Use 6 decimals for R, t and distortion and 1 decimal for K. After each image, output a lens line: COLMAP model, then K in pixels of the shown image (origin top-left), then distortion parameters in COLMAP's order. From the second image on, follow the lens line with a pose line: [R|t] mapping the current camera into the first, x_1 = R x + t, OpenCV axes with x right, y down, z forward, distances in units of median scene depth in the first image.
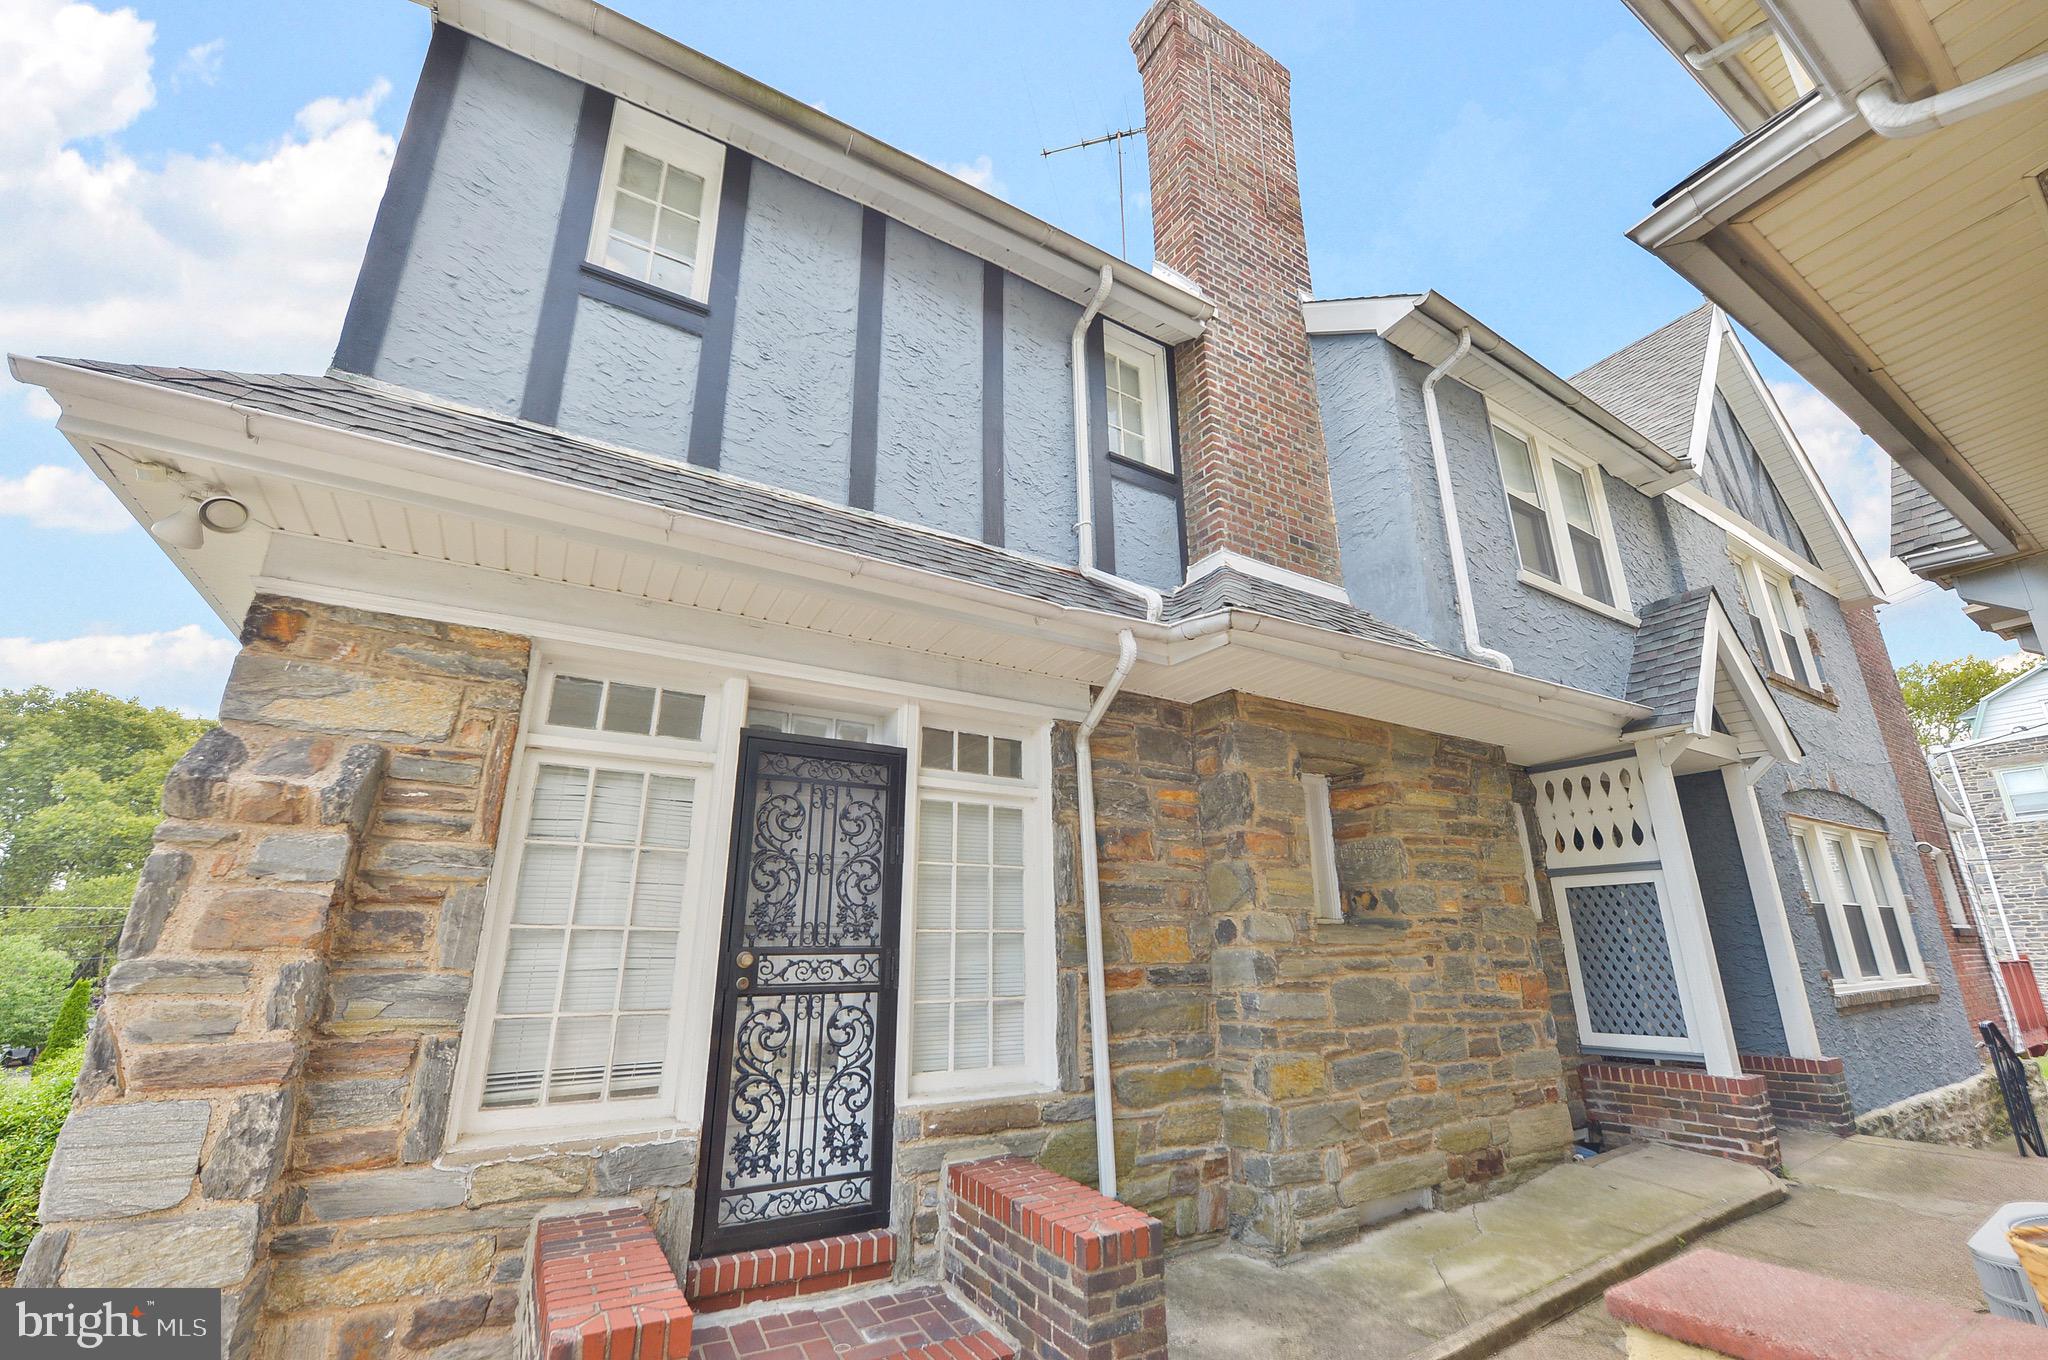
lens RADIAL K [[832.5, 0, 1025.6], [0, 832.5, 693.7], [0, 0, 1]] dist [-0.015676, -0.000391]
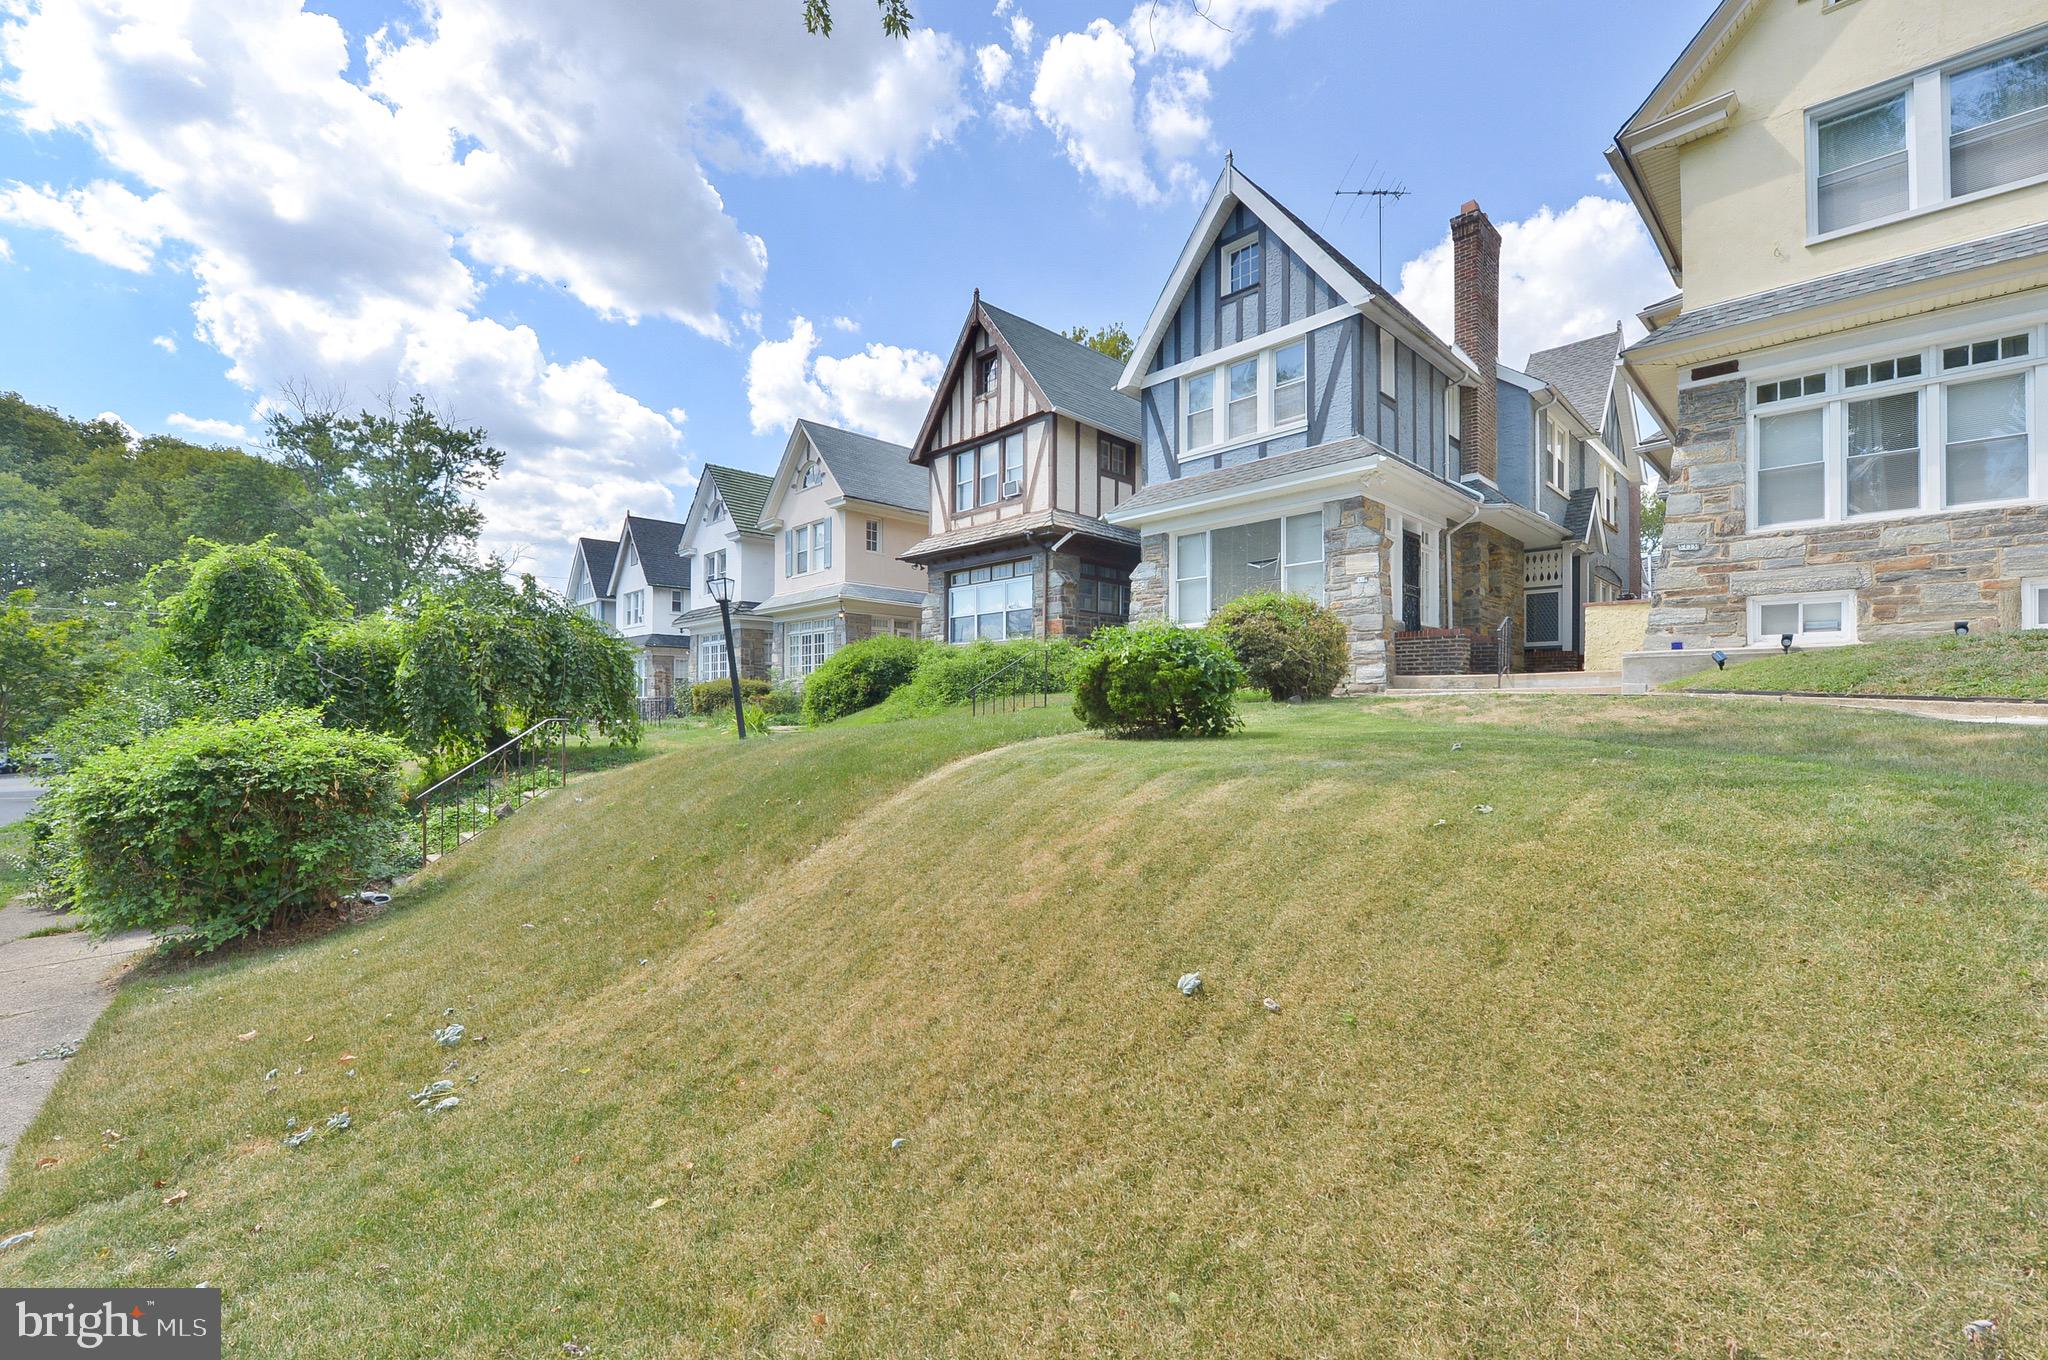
lens RADIAL K [[850.5, 0, 1021.1], [0, 850.5, 711.4], [0, 0, 1]] dist [-0.010581, -0.005534]
pose [[0.975427, 0.012455, 0.219970, -2.006588], [-0.077401, 0.954134, 0.289201, -0.103815], [-0.206279, -0.299120, 0.931652, -1.758644]]
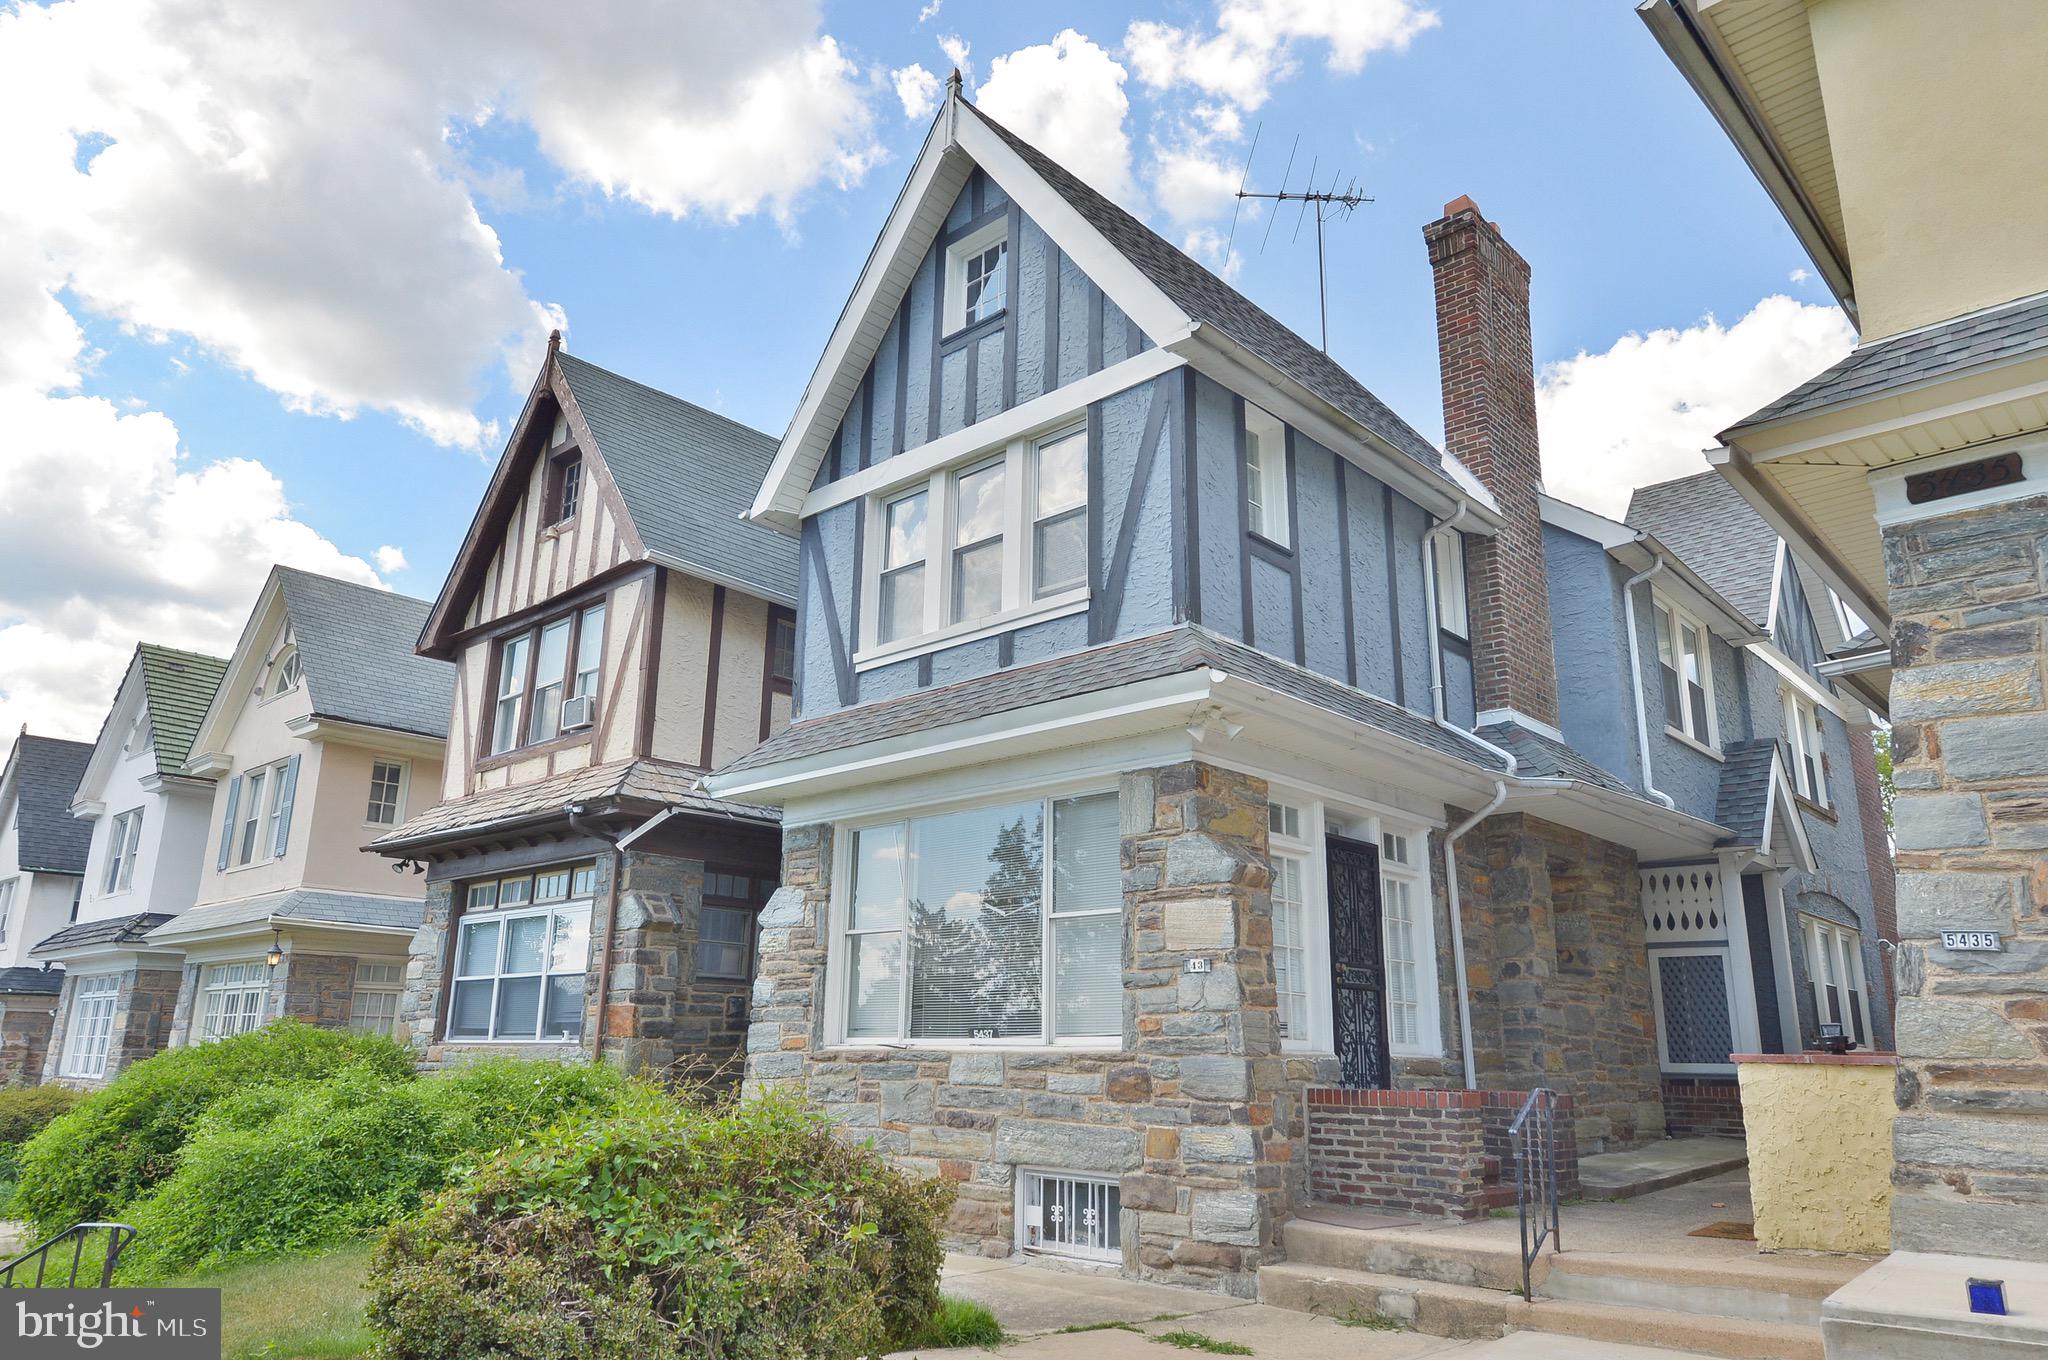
lens RADIAL K [[1400.2, 0, 1024.0], [0, 1400.2, 680.0], [0, 0, 1]] dist [0.001813, 0.003771]
pose [[0.958581, 0.096044, 0.268139, -1.168447], [-0.105294, 0.994234, 0.020295, -0.175801], [-0.264644, -0.047687, 0.963166, -1.055446]]
